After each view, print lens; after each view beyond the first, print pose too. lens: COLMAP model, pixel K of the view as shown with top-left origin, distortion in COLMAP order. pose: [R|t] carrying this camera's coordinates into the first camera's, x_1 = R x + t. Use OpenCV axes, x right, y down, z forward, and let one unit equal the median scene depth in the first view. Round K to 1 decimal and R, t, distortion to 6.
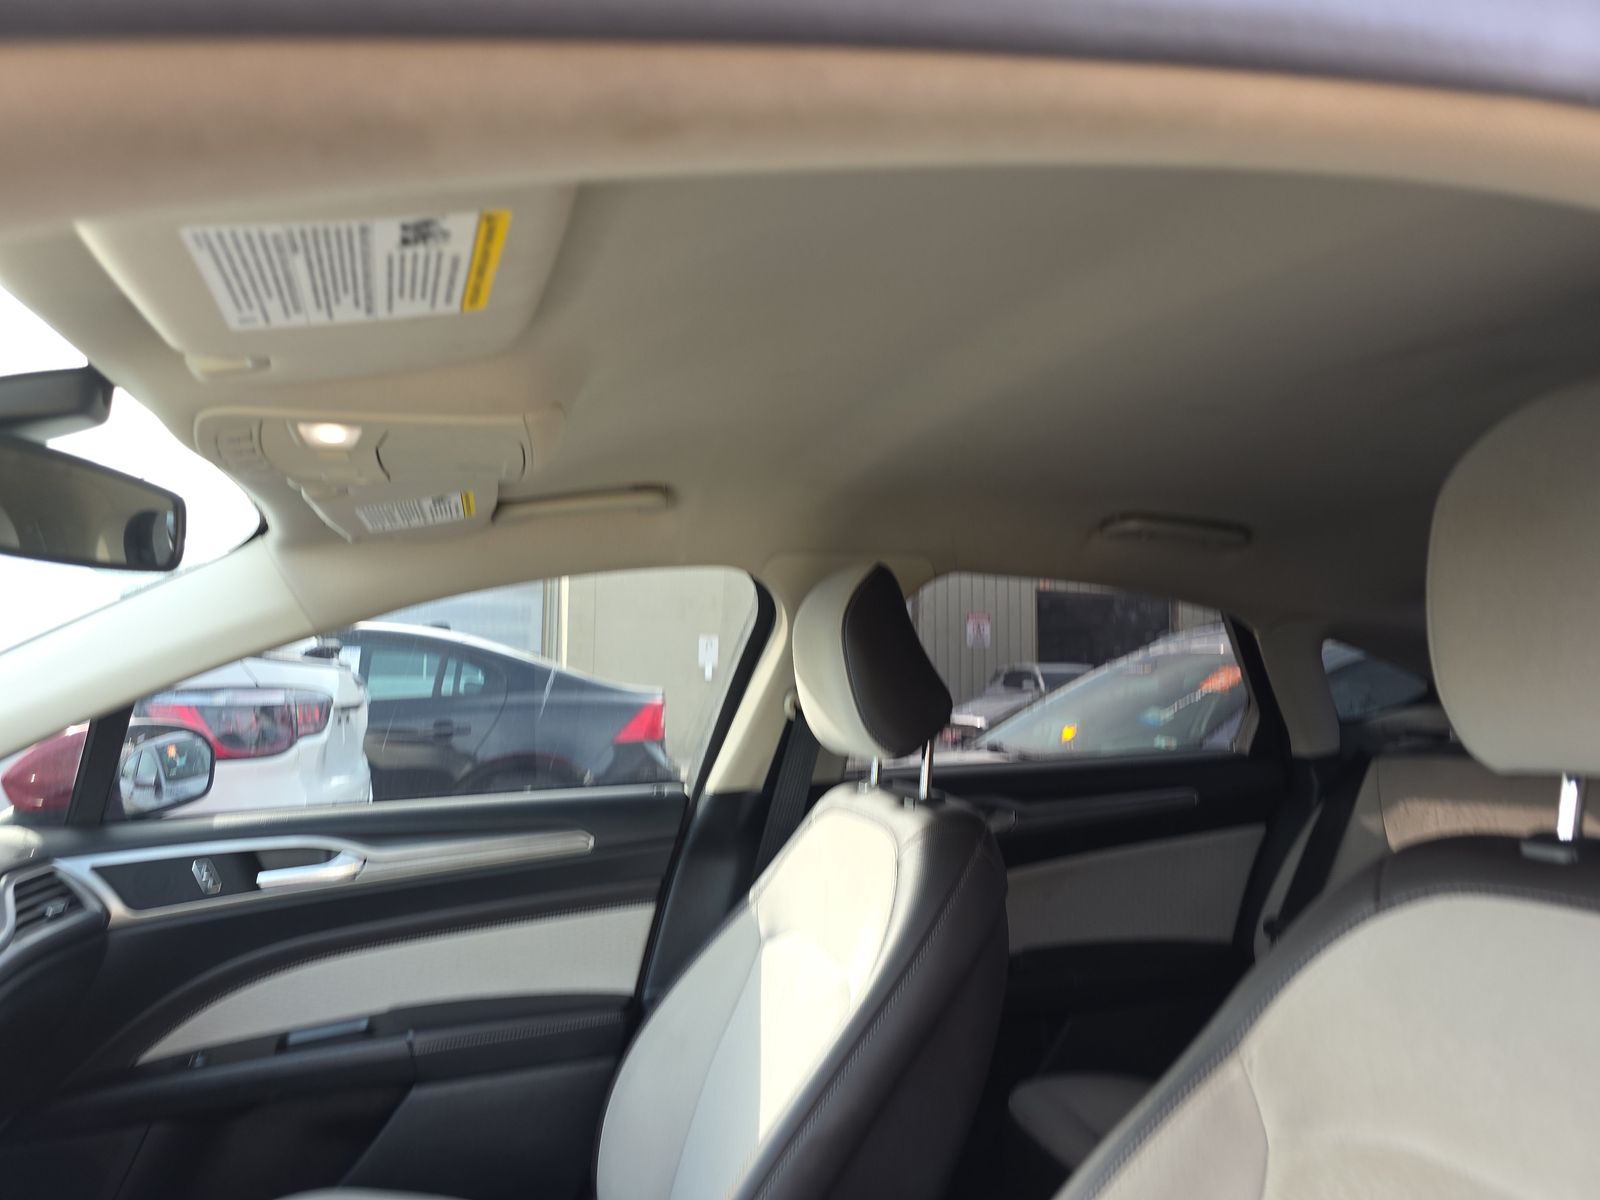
lens RADIAL K [[1082.7, 0, 794.5], [0, 1082.7, 597.1], [0, 0, 1]] dist [0.032215, -0.033336]
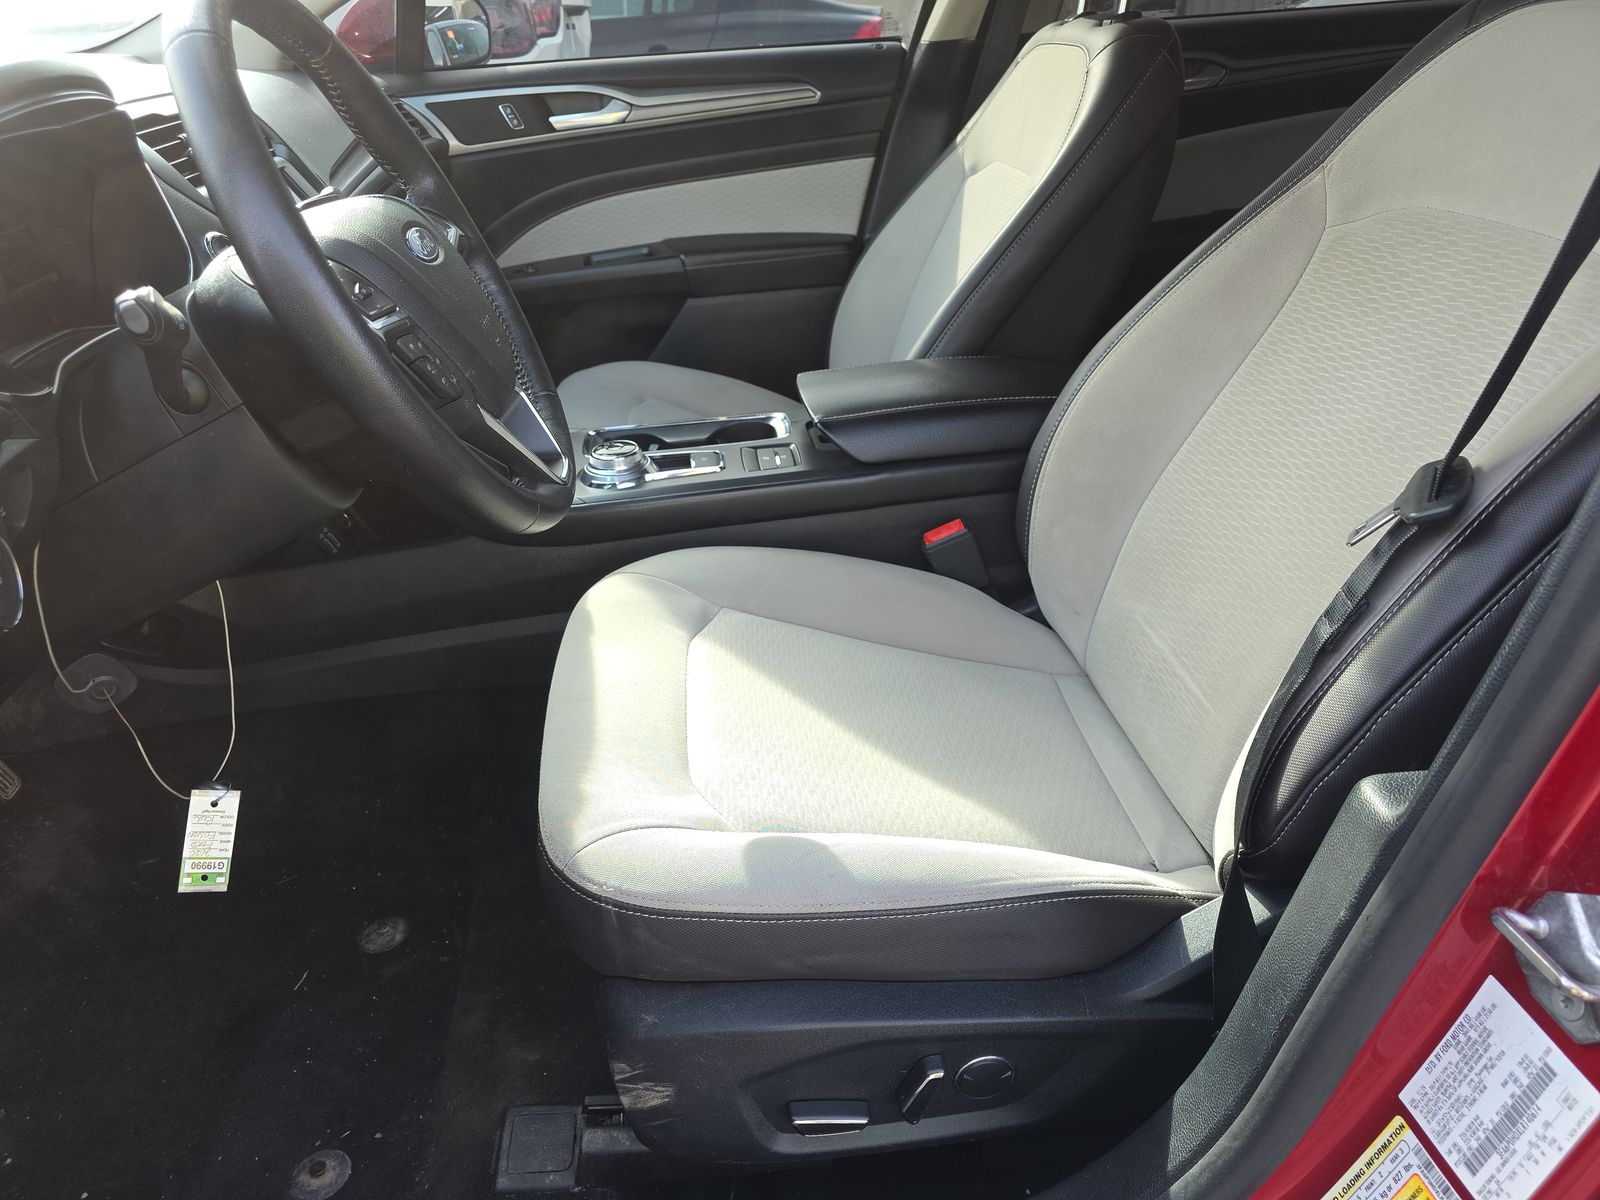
lens RADIAL K [[1029.2, 0, 793.7], [0, 1029.2, 599.4], [0, 0, 1]] dist [0.000121, -0.036026]
pose [[0.981379, 0.079697, -0.174767, 0.016196], [0.034843, 0.820904, 0.570002, 0.051055], [0.188894, -0.565478, 0.802841, -0.162230]]
